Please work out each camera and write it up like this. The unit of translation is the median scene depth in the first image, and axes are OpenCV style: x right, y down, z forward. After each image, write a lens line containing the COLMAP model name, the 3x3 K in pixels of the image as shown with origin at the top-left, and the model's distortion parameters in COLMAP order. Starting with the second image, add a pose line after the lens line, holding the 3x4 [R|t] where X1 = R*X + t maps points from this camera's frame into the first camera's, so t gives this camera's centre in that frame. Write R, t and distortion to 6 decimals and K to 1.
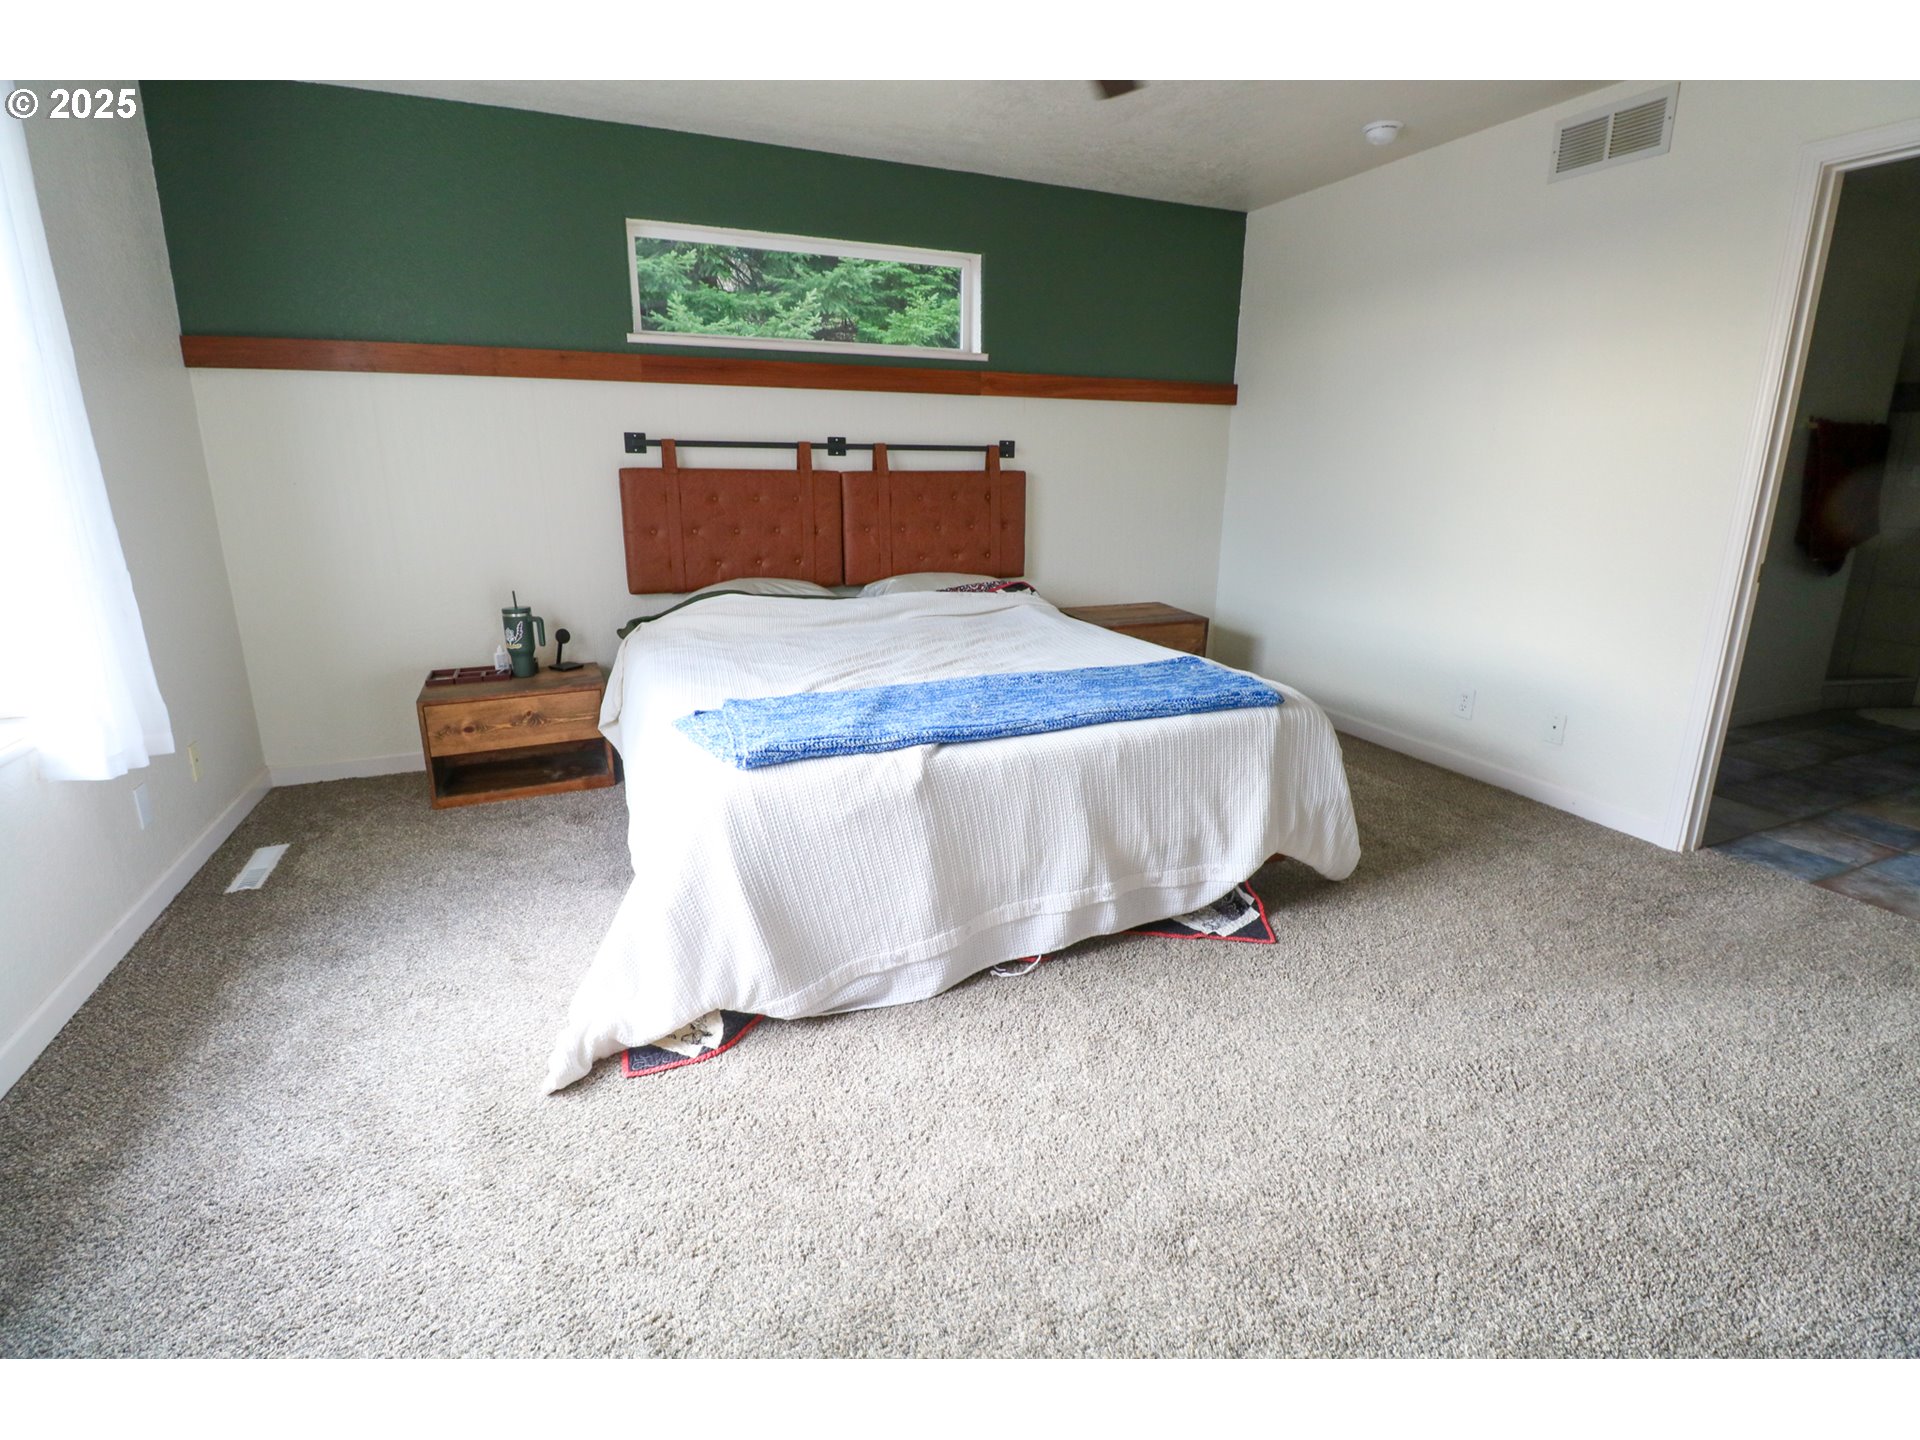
lens RADIAL K [[884.1, 0, 953.0], [0, 884.1, 710.3], [0, 0, 1]] dist [-0.002741, -0.009920]
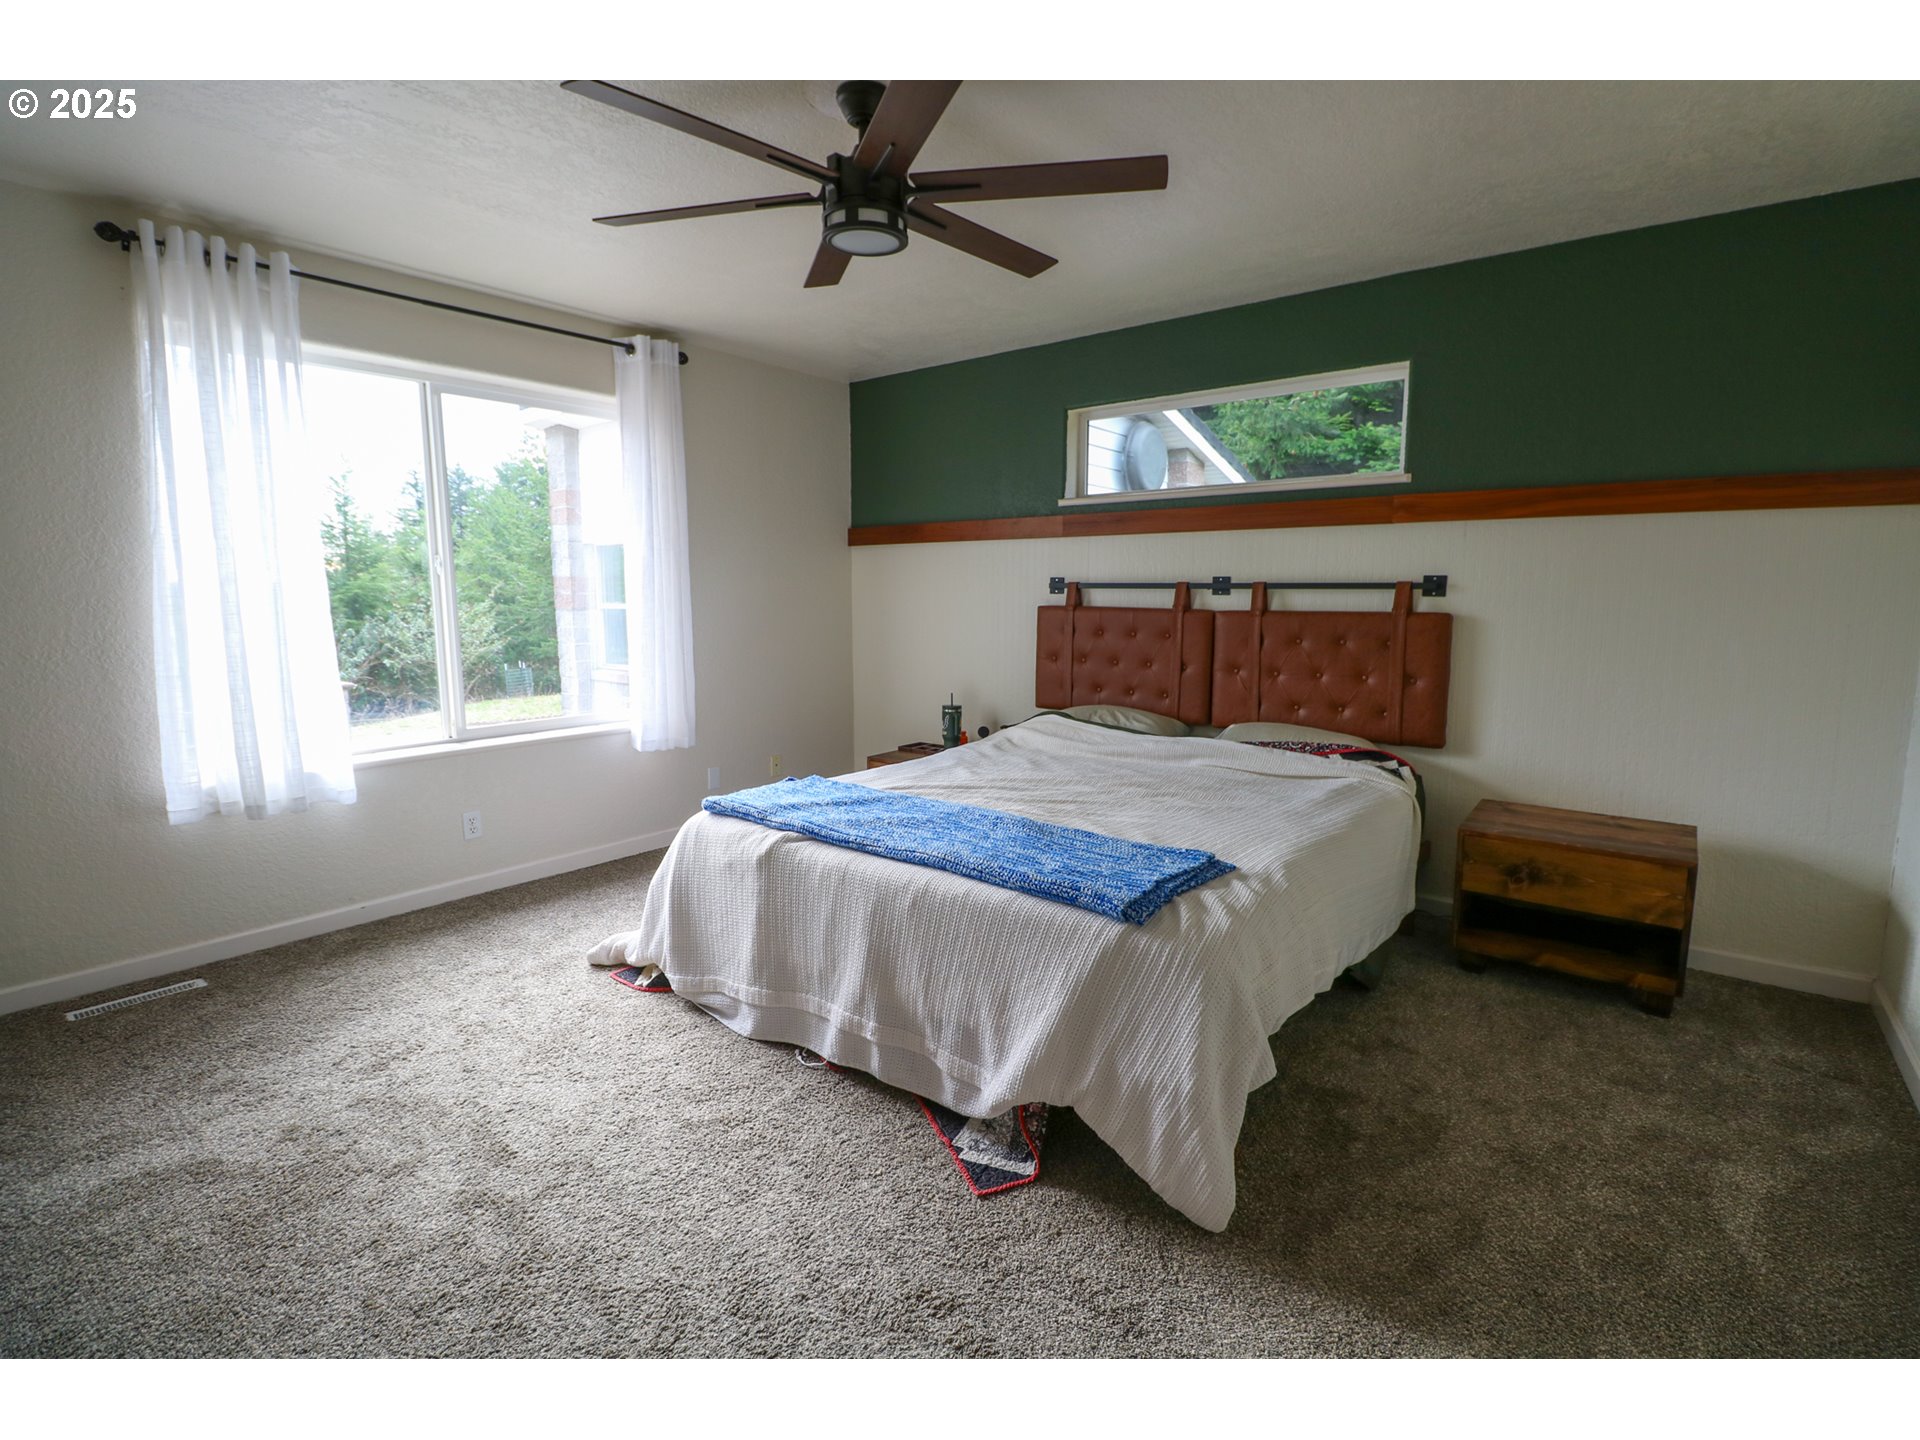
lens RADIAL K [[884.1, 0, 965.2], [0, 884.1, 706.4], [0, 0, 1]] dist [-0.002741, -0.009920]
pose [[0.477108, 0.107757, -0.872214, 0.781521], [-0.233855, 0.972240, -0.007806, -0.122093], [0.847160, 0.207696, 0.489063, 0.397420]]
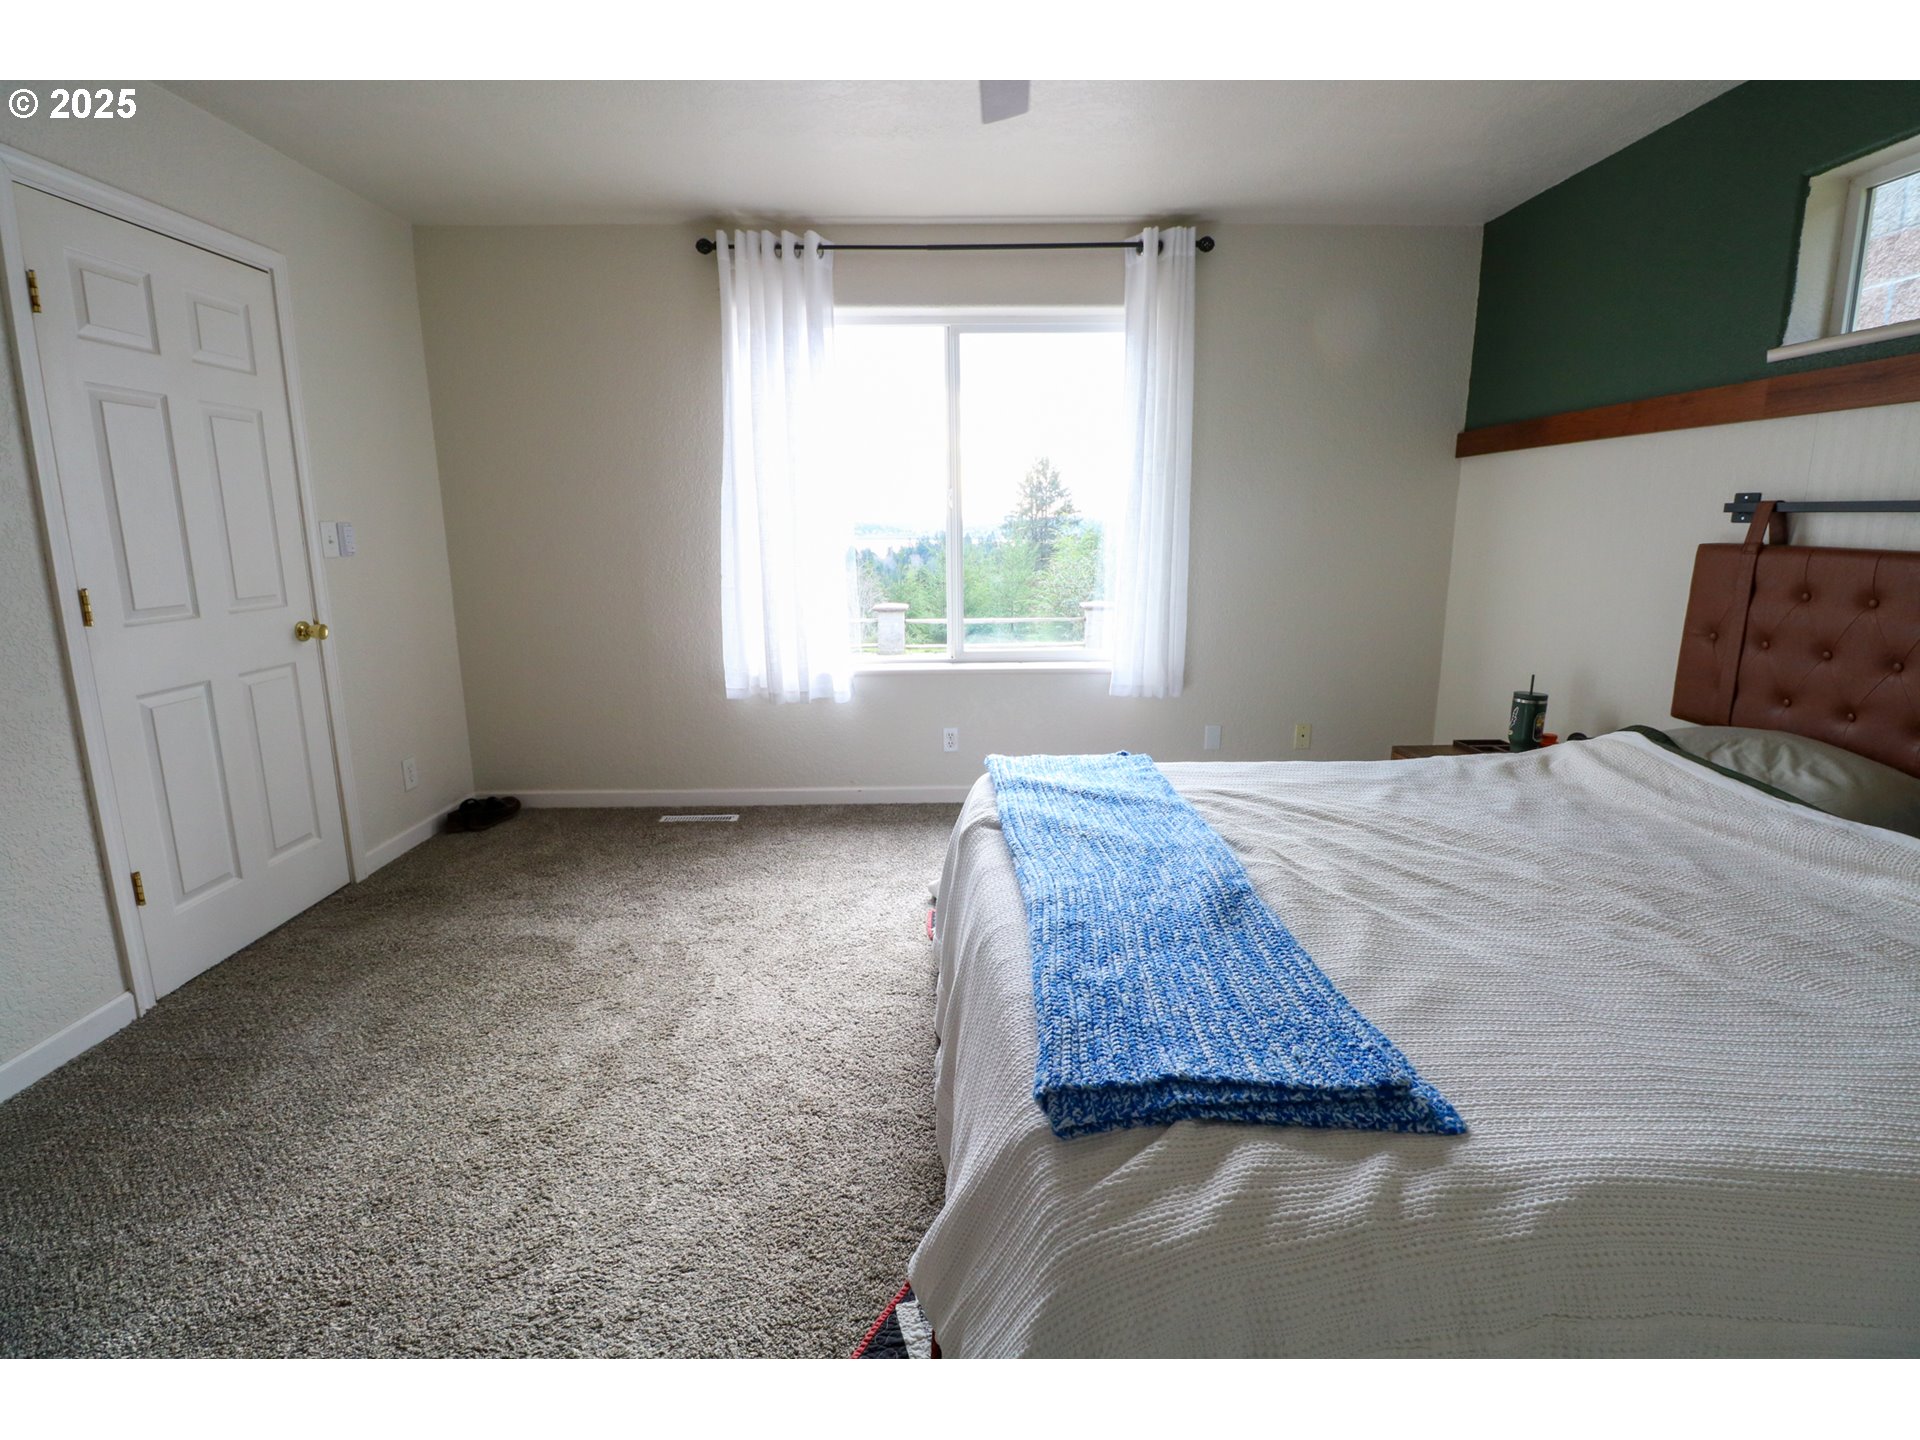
lens RADIAL K [[884.1, 0, 962.0], [0, 884.1, 701.5], [0, 0, 1]] dist [-0.002741, -0.009920]
pose [[-0.377112, 0.175541, -0.909380, 0.603480], [-0.247055, 0.927231, 0.281438, -0.244216], [0.892609, 0.330800, -0.306302, 0.853535]]
